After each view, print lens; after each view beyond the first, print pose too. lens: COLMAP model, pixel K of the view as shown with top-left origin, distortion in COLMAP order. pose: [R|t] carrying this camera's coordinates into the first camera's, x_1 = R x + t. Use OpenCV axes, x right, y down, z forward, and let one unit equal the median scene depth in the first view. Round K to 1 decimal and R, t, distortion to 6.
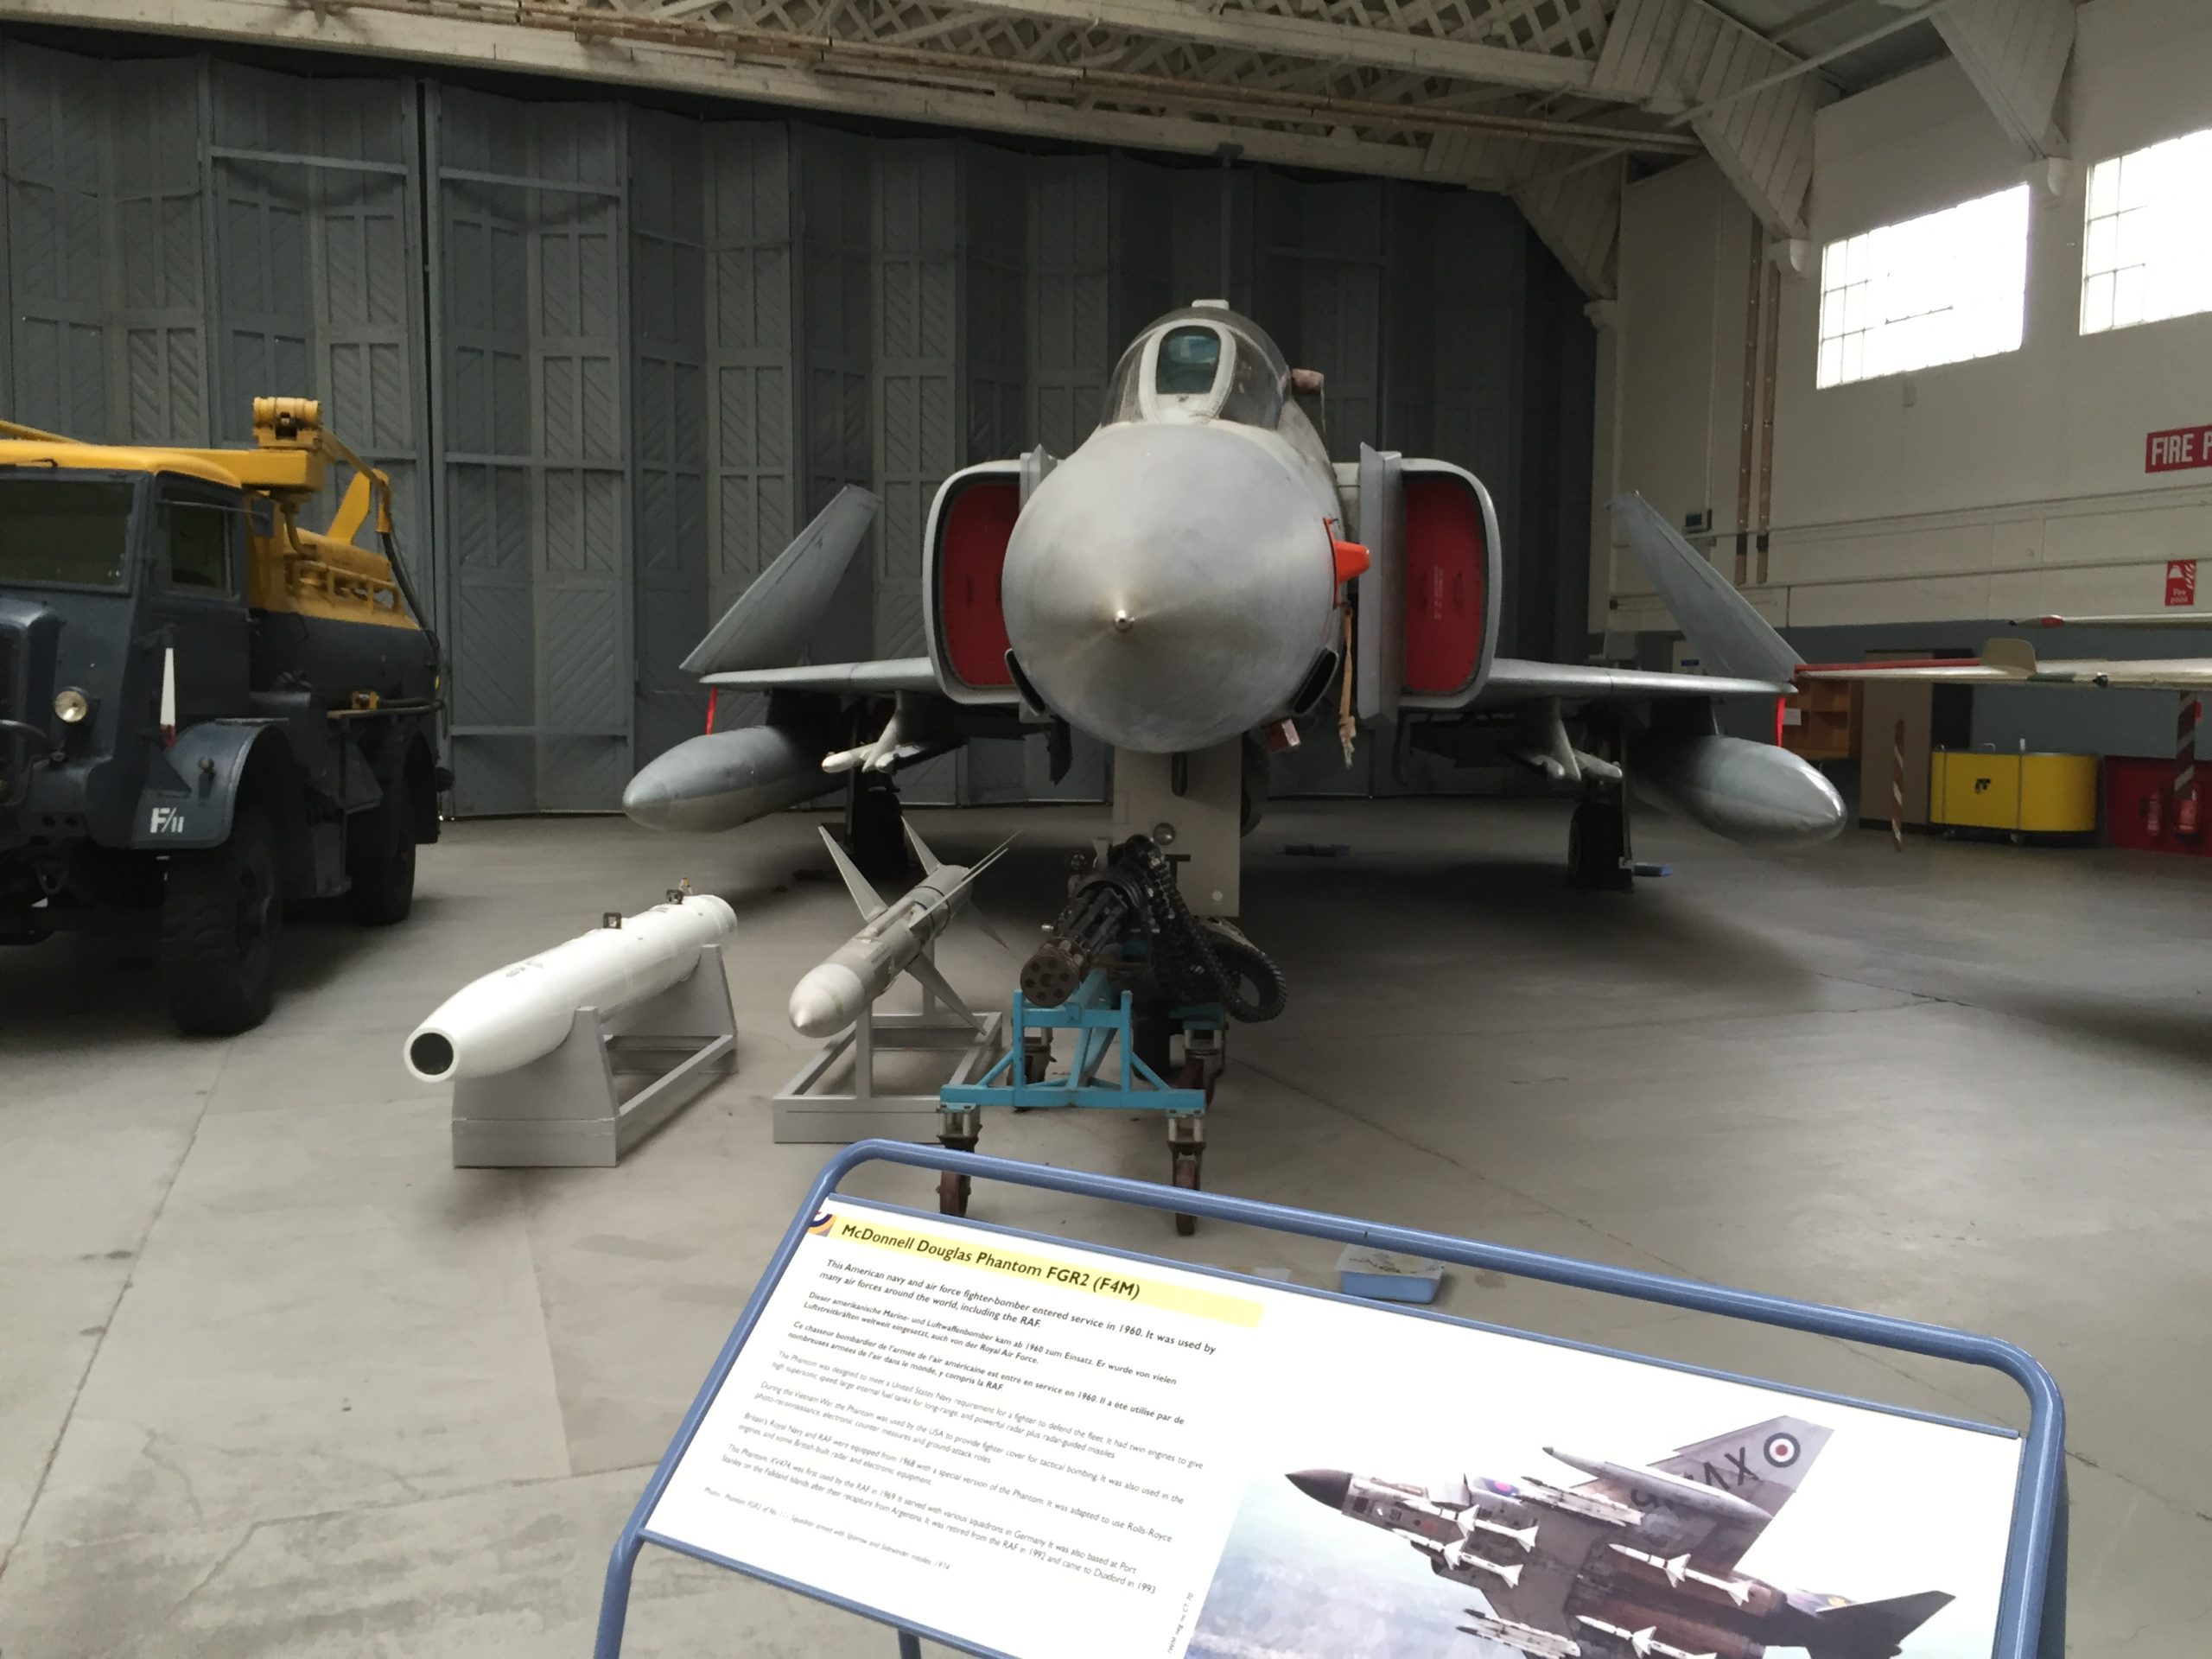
lens RADIAL K [[1879.1, 0, 1106.0], [0, 1879.1, 829.5], [0, 0, 1]] dist [0.094281, -0.131546]
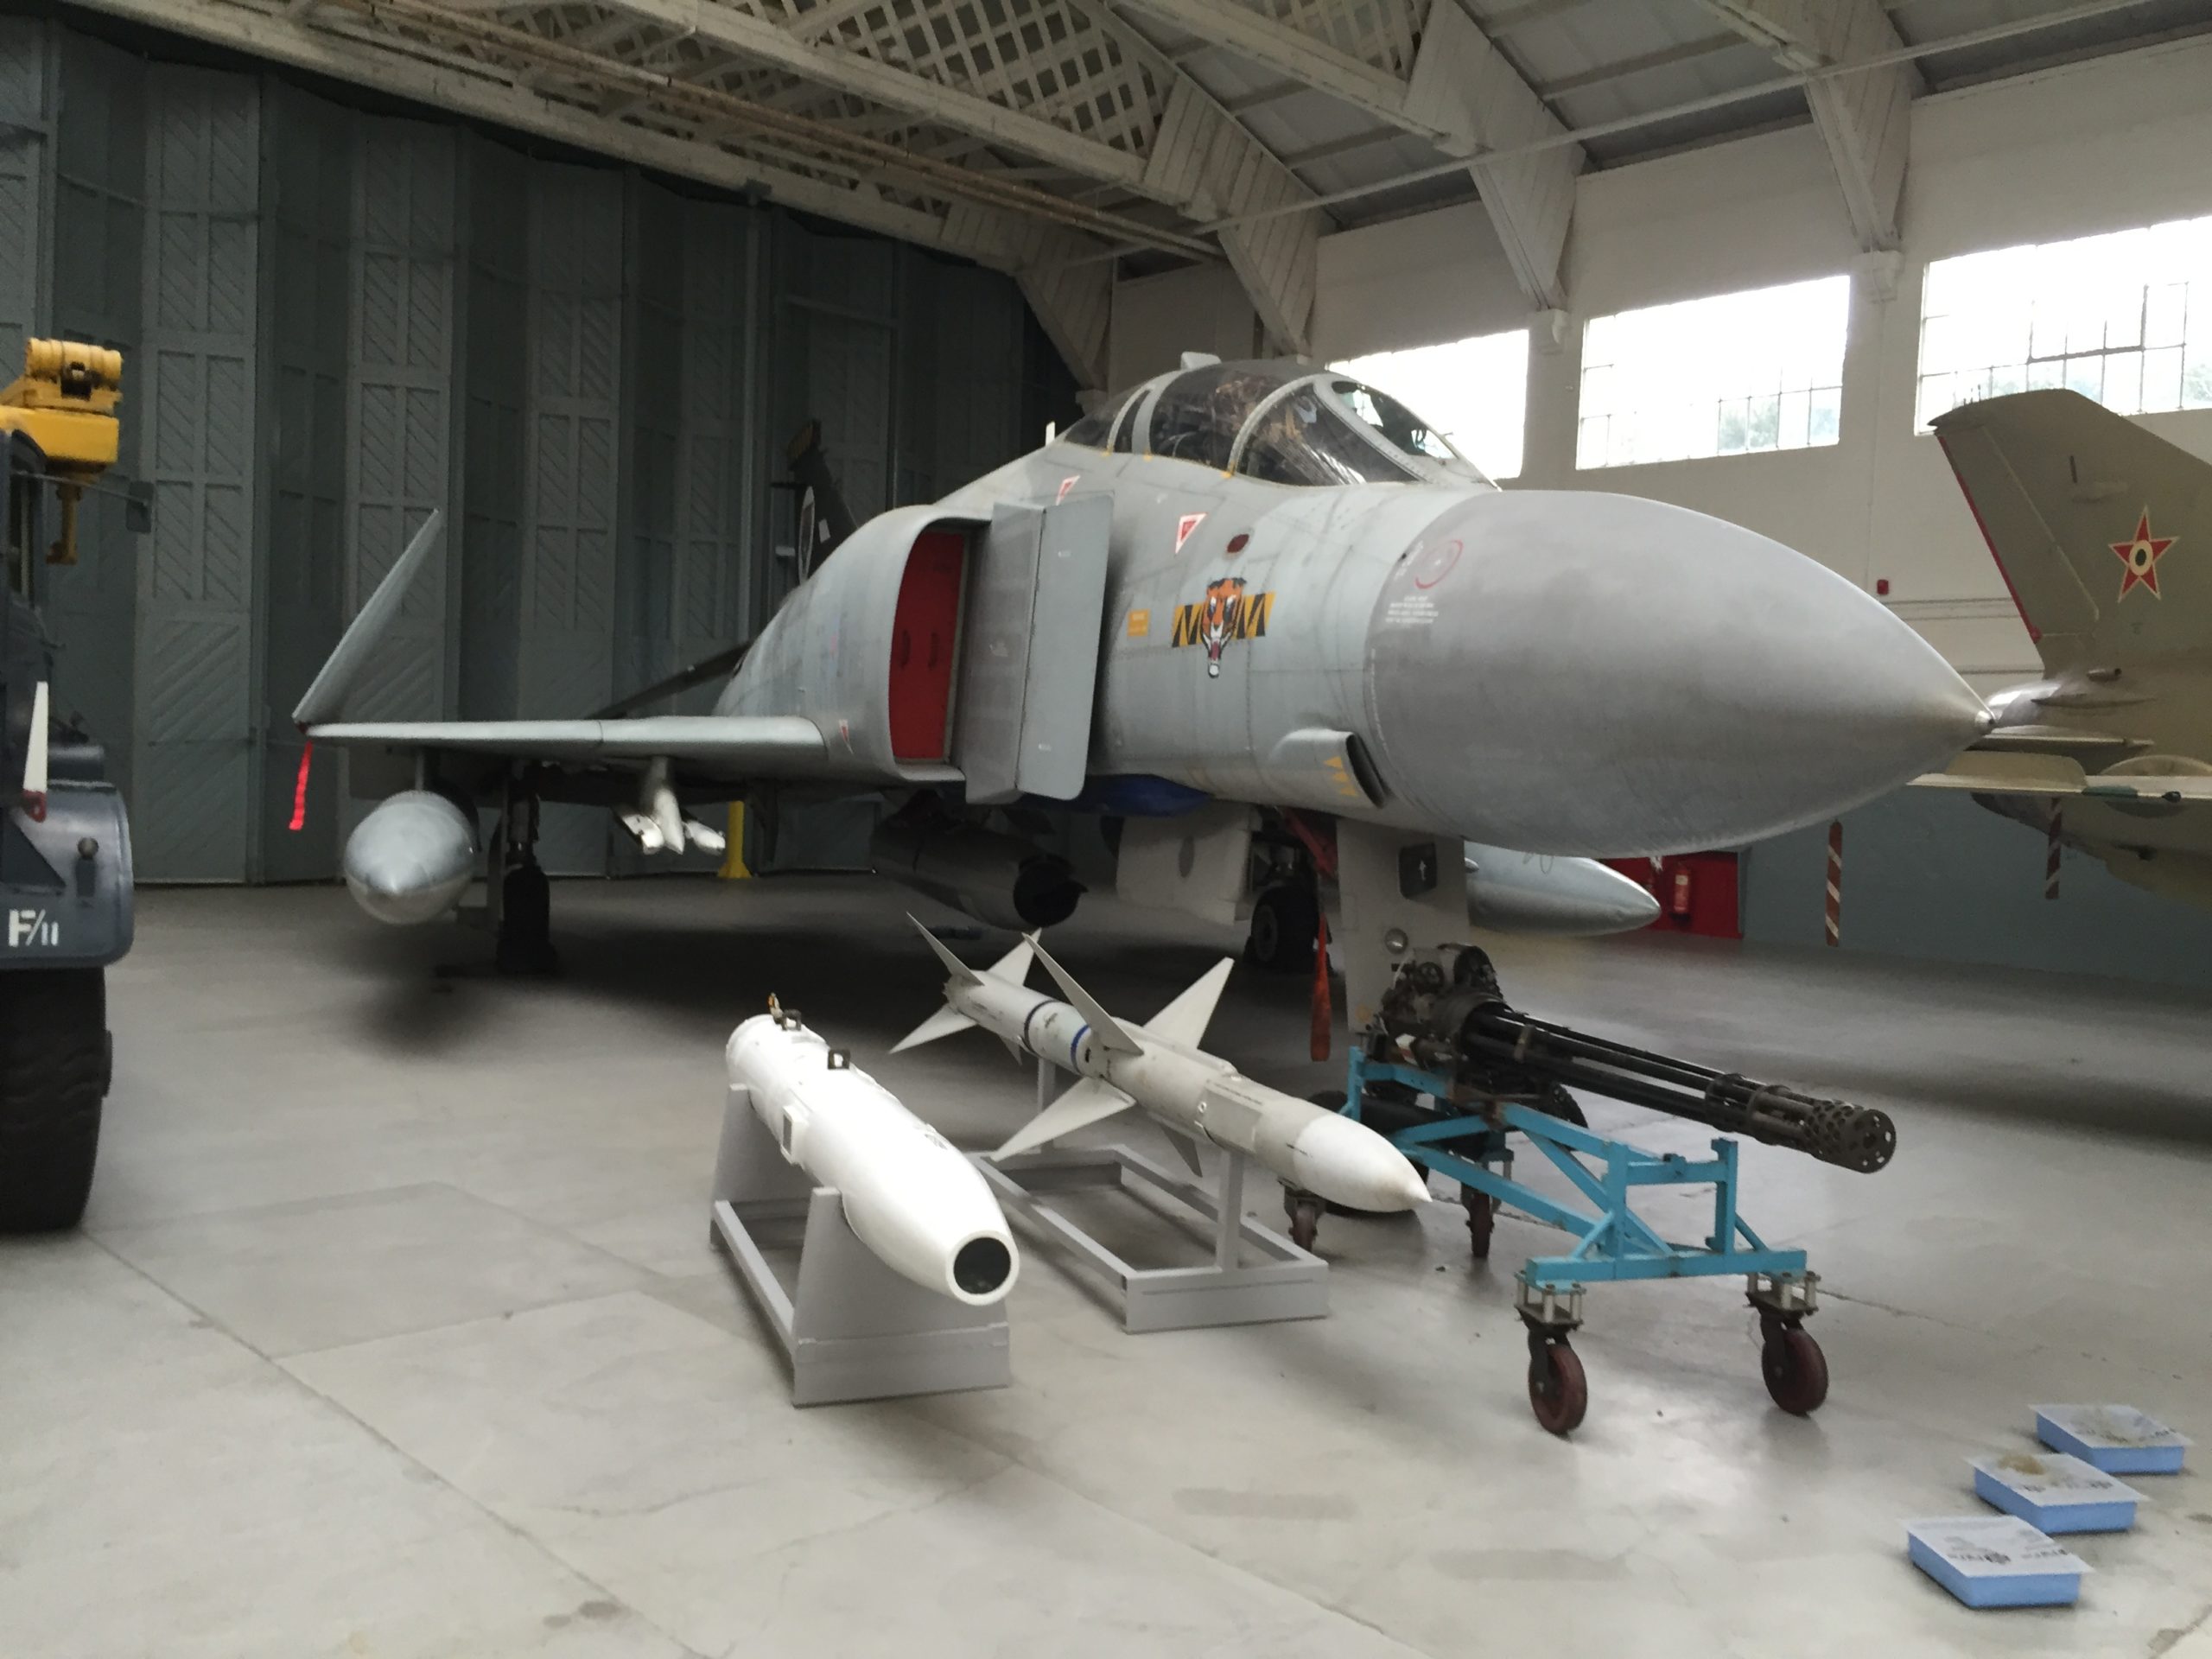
lens RADIAL K [[1879.1, 0, 1106.0], [0, 1879.1, 829.5], [0, 0, 1]] dist [0.094281, -0.131546]
pose [[0.919640, 0.015466, 0.392459, -0.161096], [-0.002107, 0.999404, -0.034446, -0.006952], [-0.392758, 0.030851, 0.919124, 0.080957]]
